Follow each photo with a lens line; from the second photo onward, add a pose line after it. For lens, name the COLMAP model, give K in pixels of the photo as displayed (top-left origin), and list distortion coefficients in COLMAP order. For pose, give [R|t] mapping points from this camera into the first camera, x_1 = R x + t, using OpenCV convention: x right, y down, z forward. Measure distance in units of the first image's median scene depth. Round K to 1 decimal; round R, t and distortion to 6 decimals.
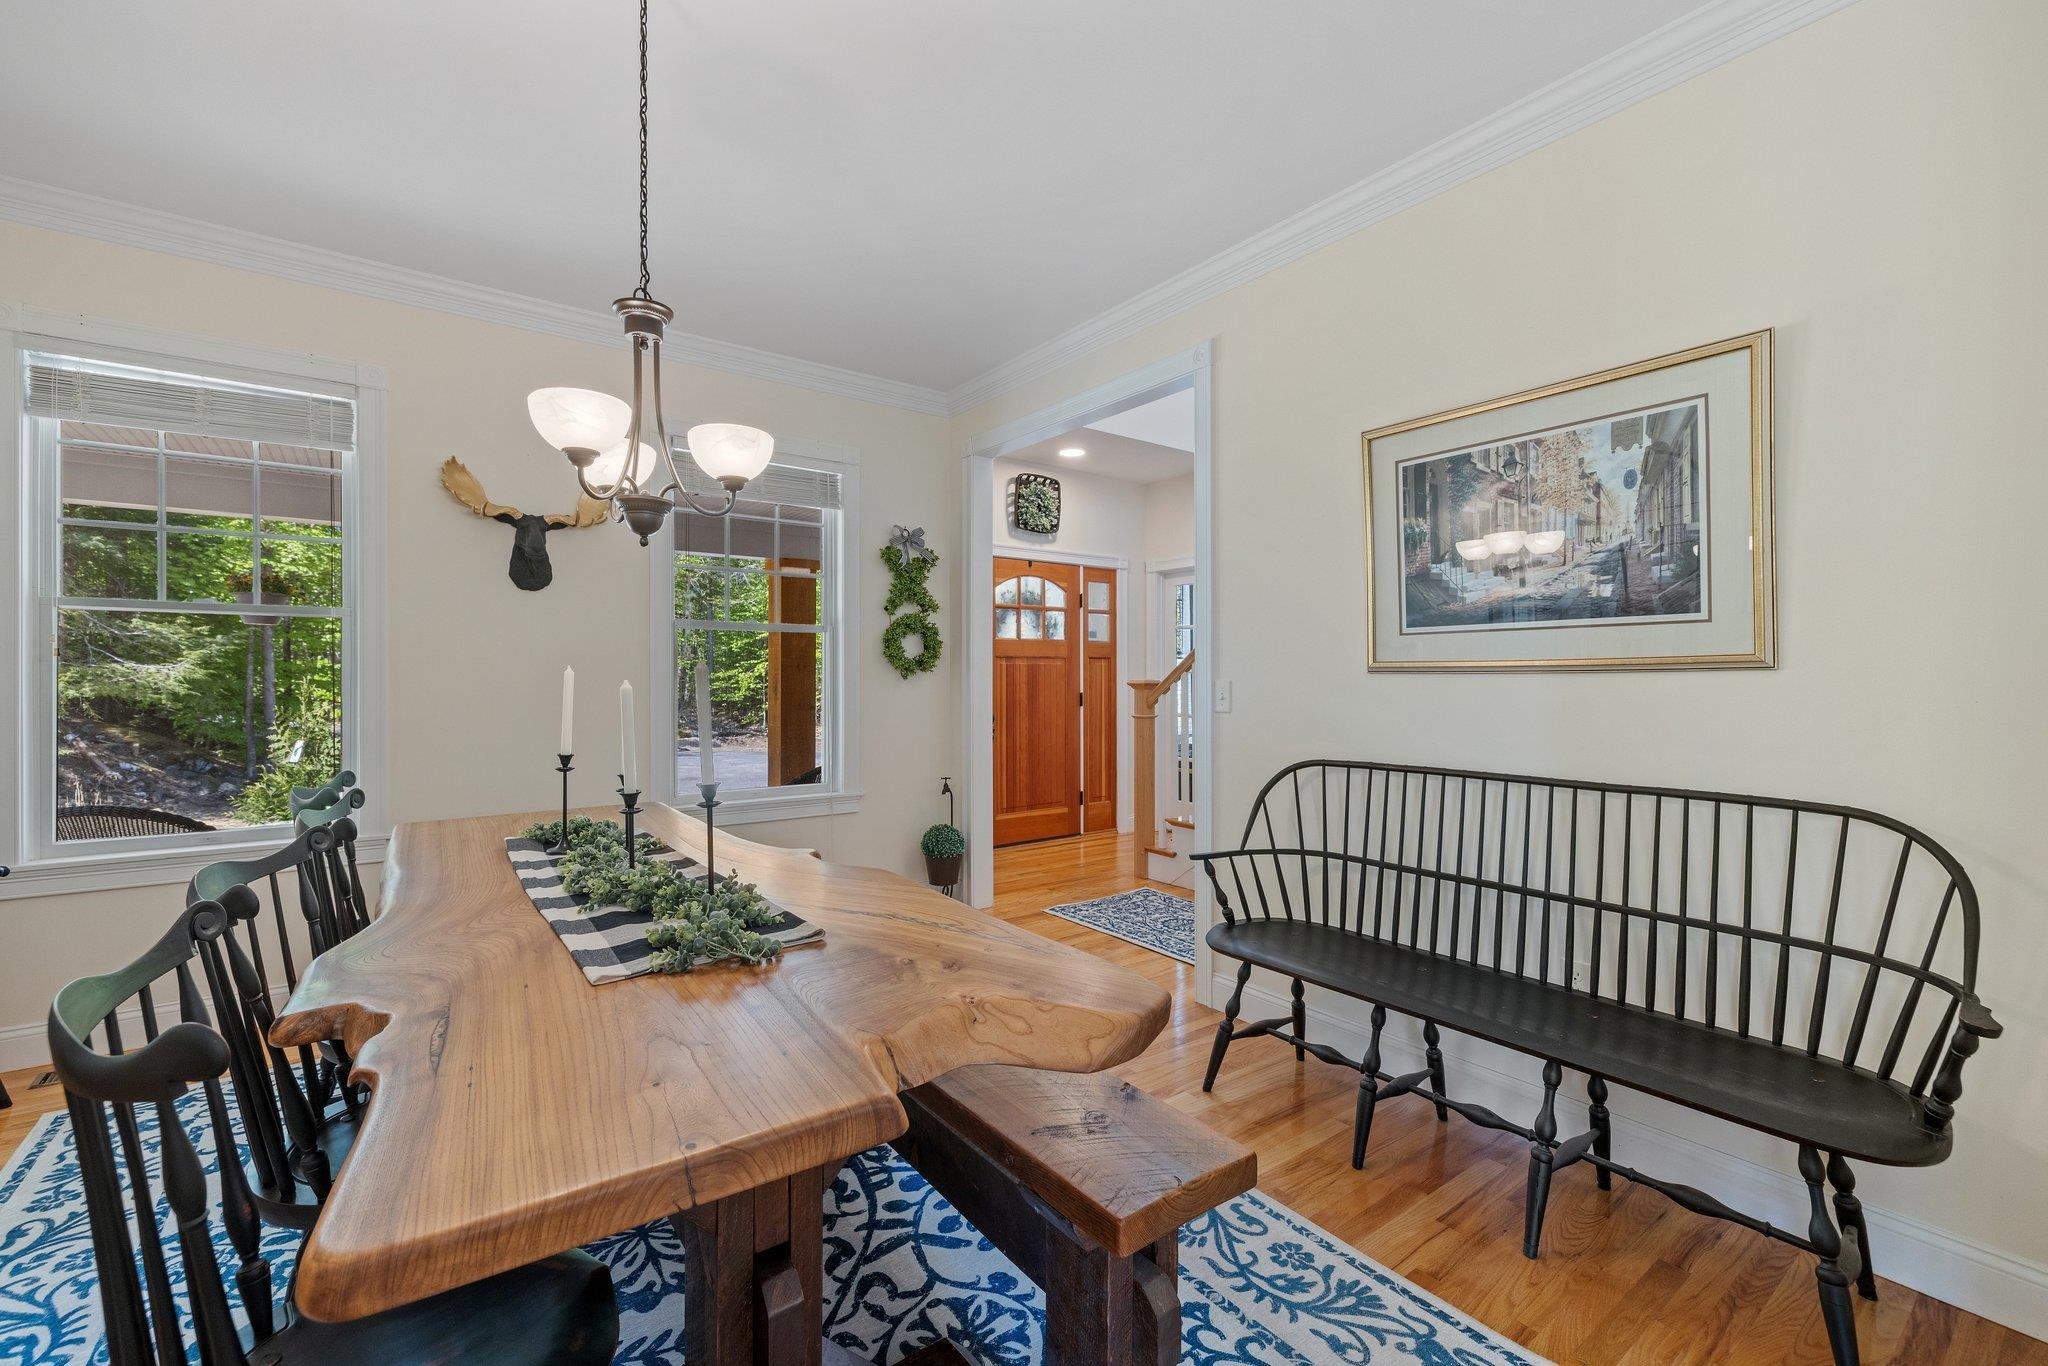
lens RADIAL K [[857.0, 0, 1011.0], [0, 857.0, 683.2], [0, 0, 1]] dist [-0.000597, 0.000052]
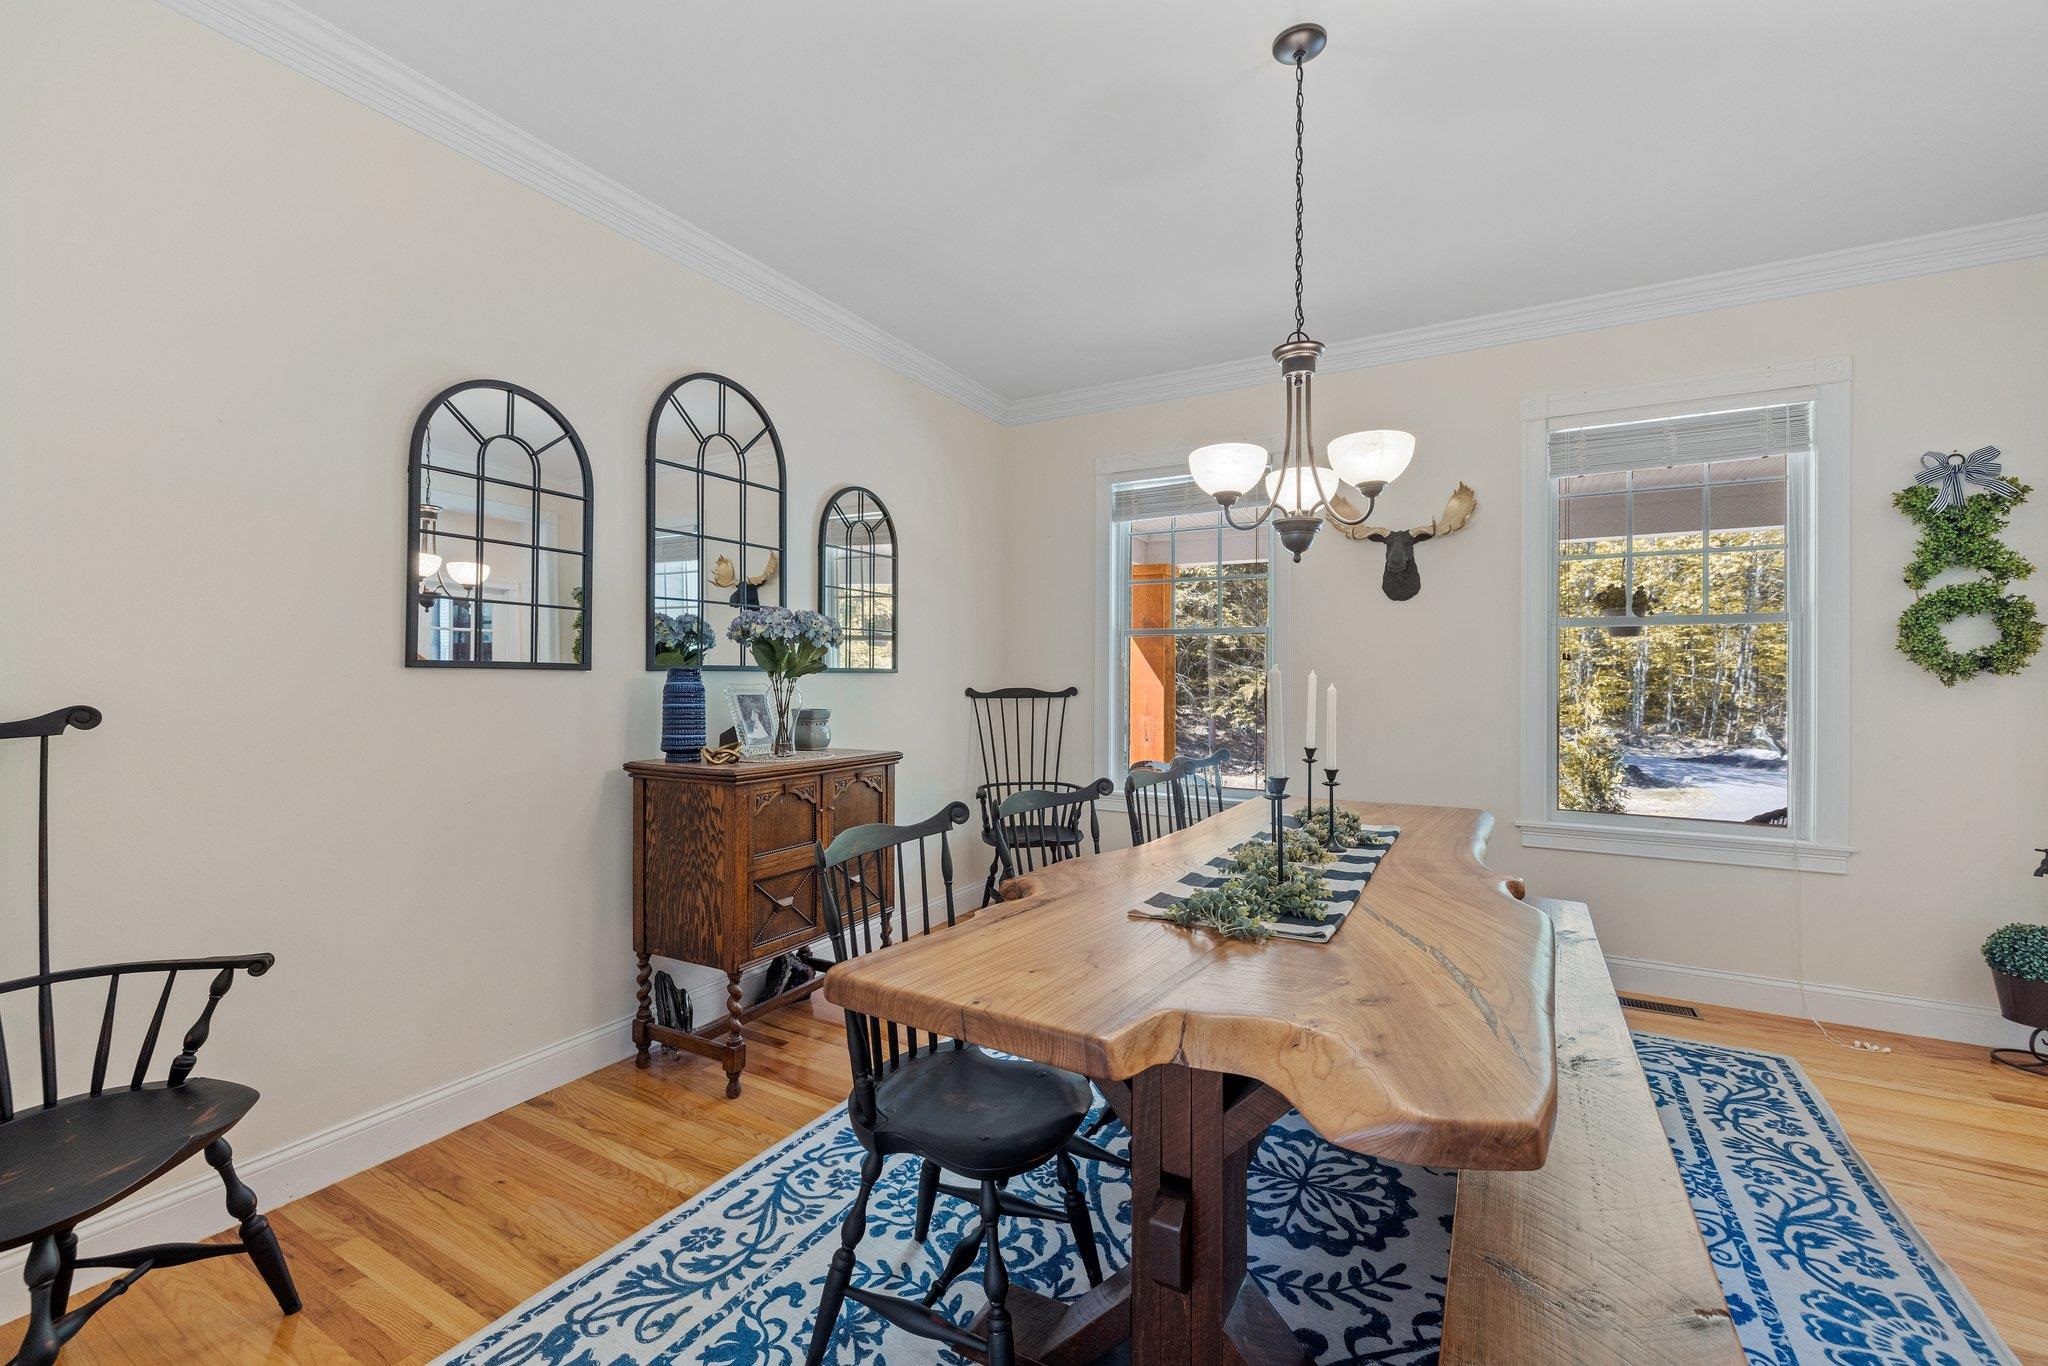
lens RADIAL K [[857.0, 0, 1011.0], [0, 857.0, 683.2], [0, 0, 1]] dist [-0.000597, 0.000052]
pose [[0.401356, 0.006554, -0.915898, 0.165098], [-0.010913, 0.999938, 0.002373, -0.000498], [0.915857, 0.009042, 0.401403, 0.079804]]
